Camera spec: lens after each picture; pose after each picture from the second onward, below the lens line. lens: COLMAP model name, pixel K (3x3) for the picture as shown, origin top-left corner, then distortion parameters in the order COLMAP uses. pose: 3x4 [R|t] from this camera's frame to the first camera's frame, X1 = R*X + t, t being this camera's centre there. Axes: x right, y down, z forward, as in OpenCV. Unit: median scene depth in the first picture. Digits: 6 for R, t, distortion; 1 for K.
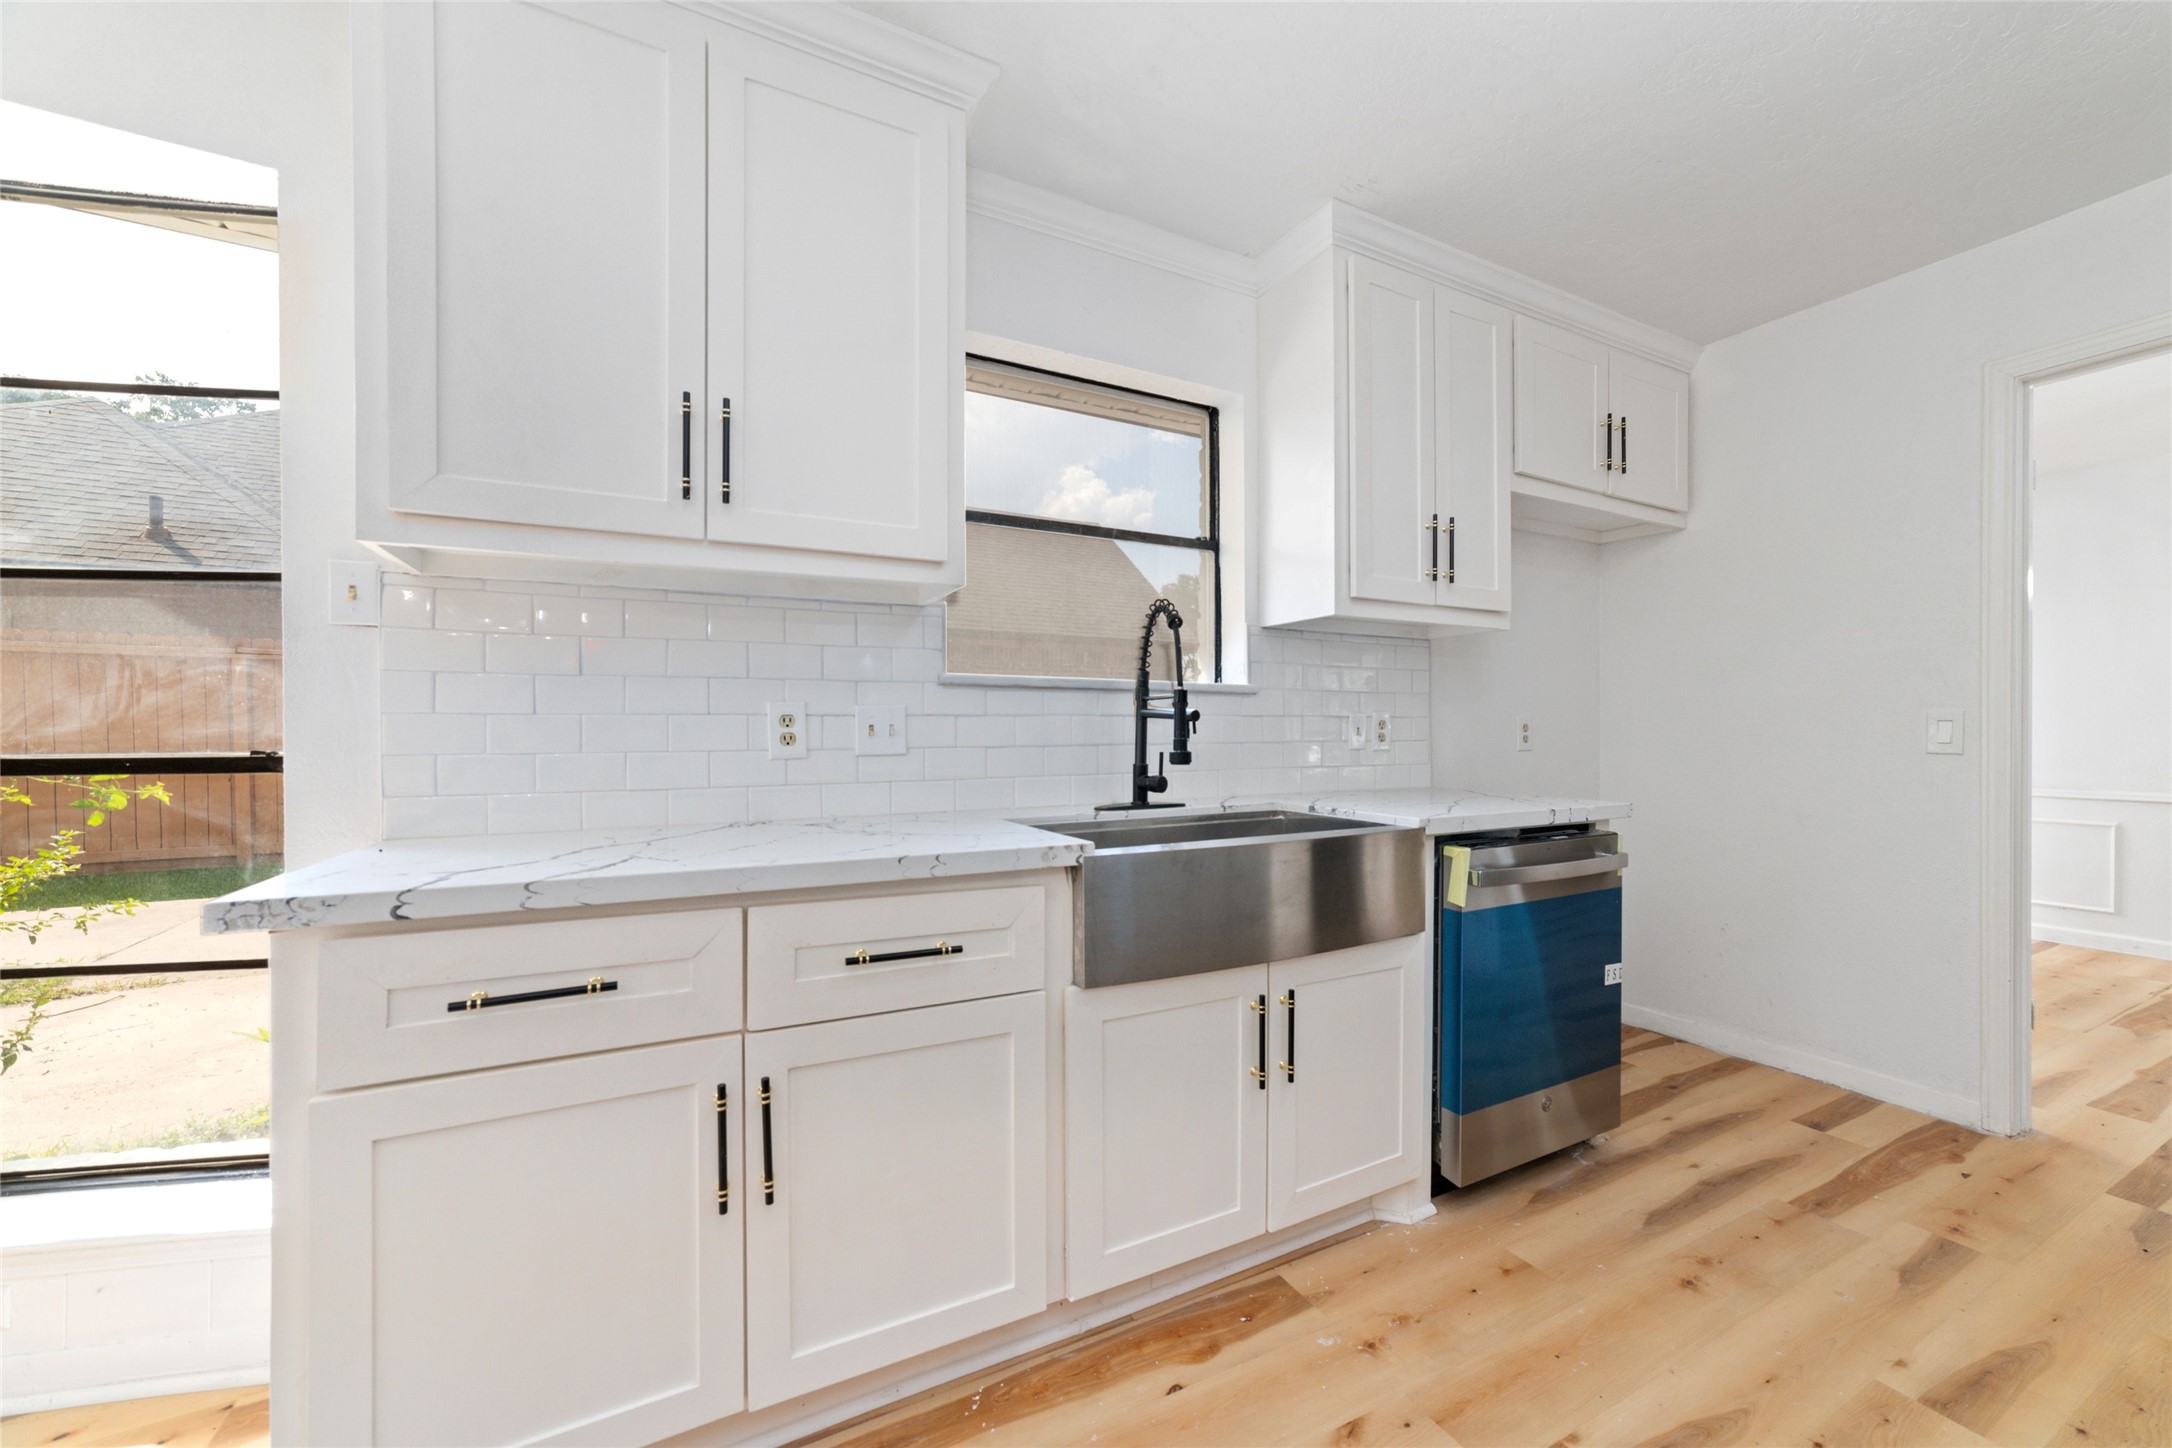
lens RADIAL K [[837.4, 0, 1077.6], [0, 837.4, 730.4], [0, 0, 1]] dist [-0.019799, 0.004948]
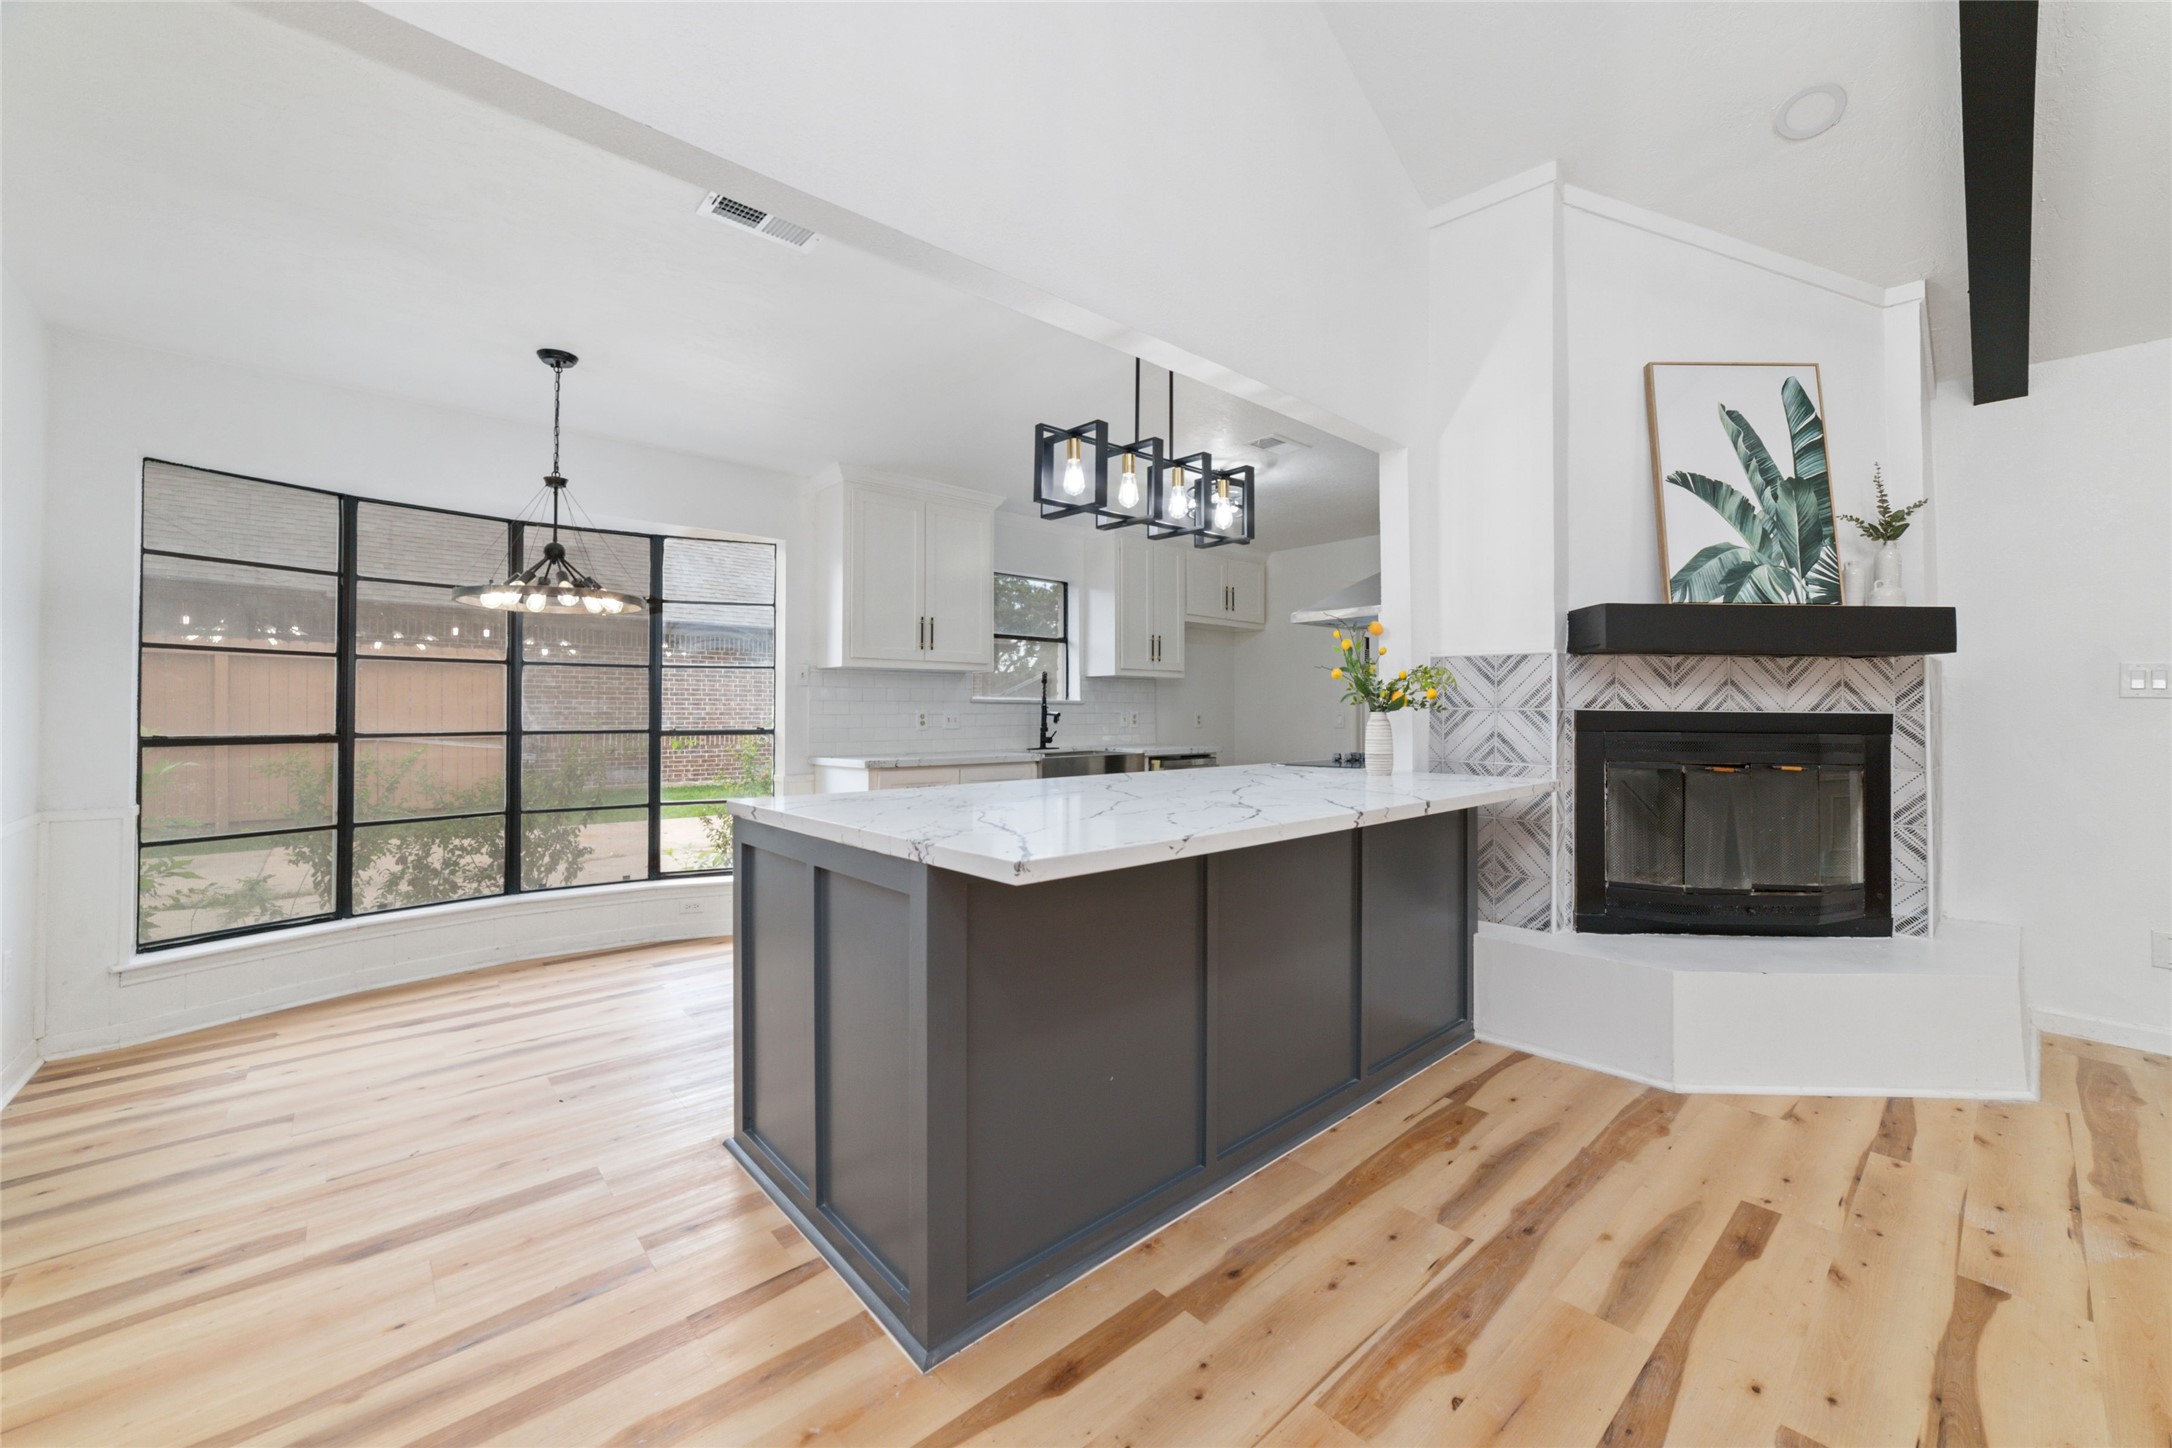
lens RADIAL K [[837.4, 0, 1120.9], [0, 837.4, 698.4], [0, 0, 1]] dist [-0.019799, 0.004948]
pose [[0.965133, 0.001055, 0.261758, -0.397397], [0.003981, 0.999817, -0.018706, -0.018060], [-0.261730, 0.019096, 0.964952, -1.705226]]
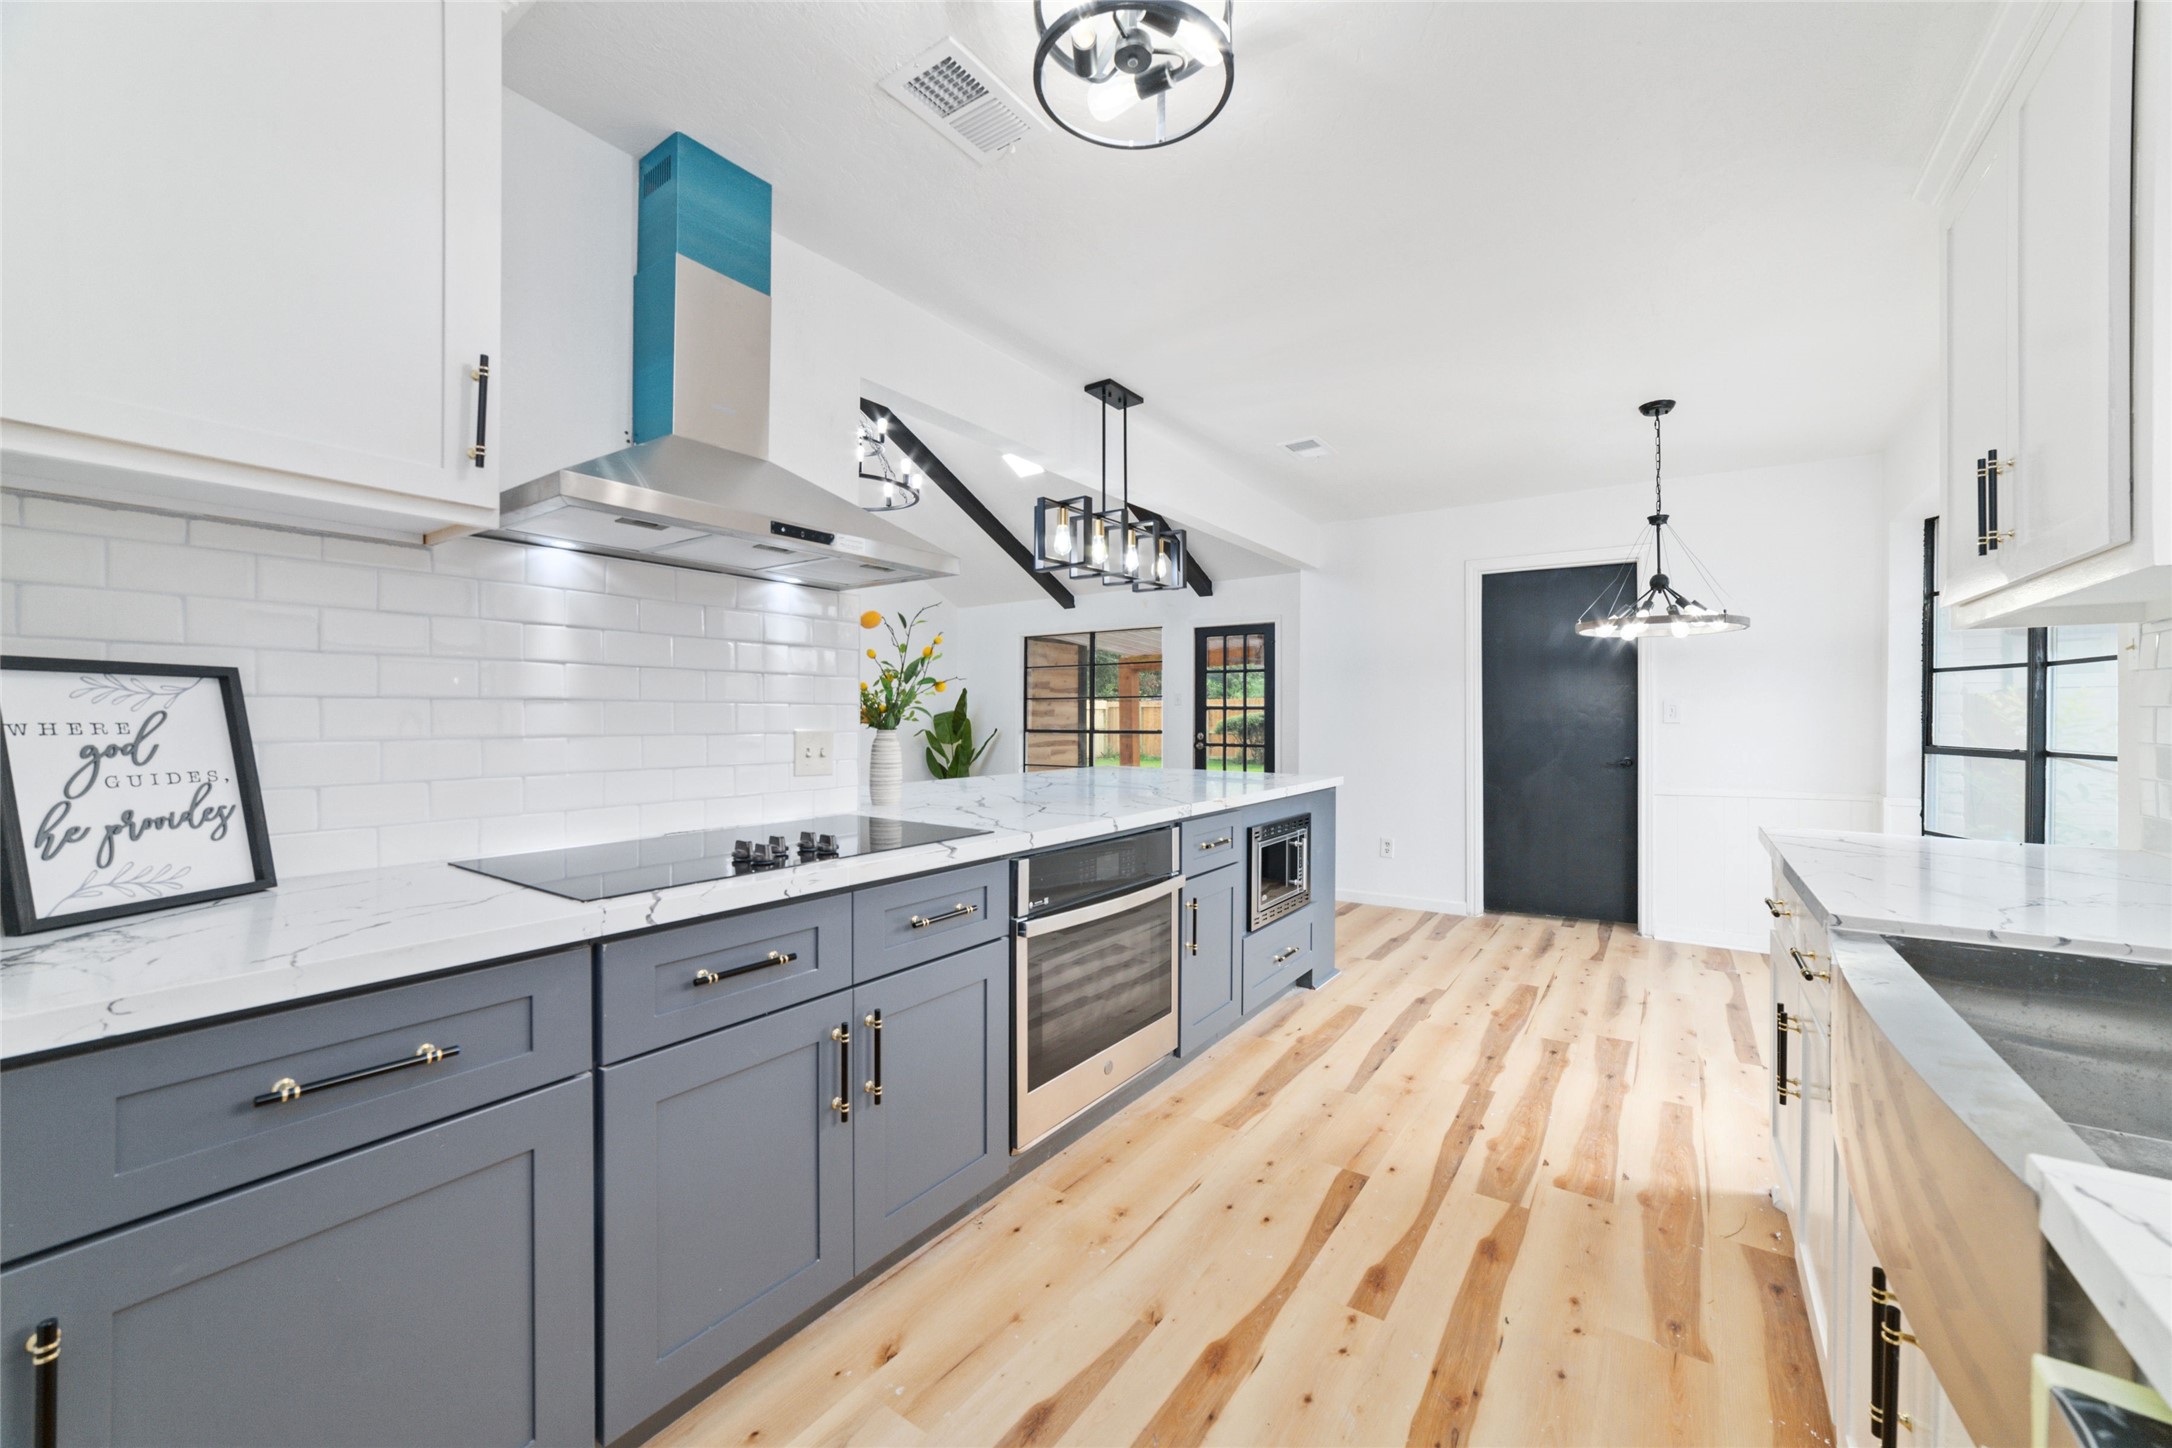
lens RADIAL K [[837.4, 0, 1101.5], [0, 837.4, 703.8], [0, 0, 1]] dist [-0.019799, 0.004948]
pose [[-0.885016, -0.008350, -0.465487, 0.782352], [-0.005102, 0.999953, -0.008237, -0.051576], [0.465533, -0.004915, -0.885017, 1.023243]]
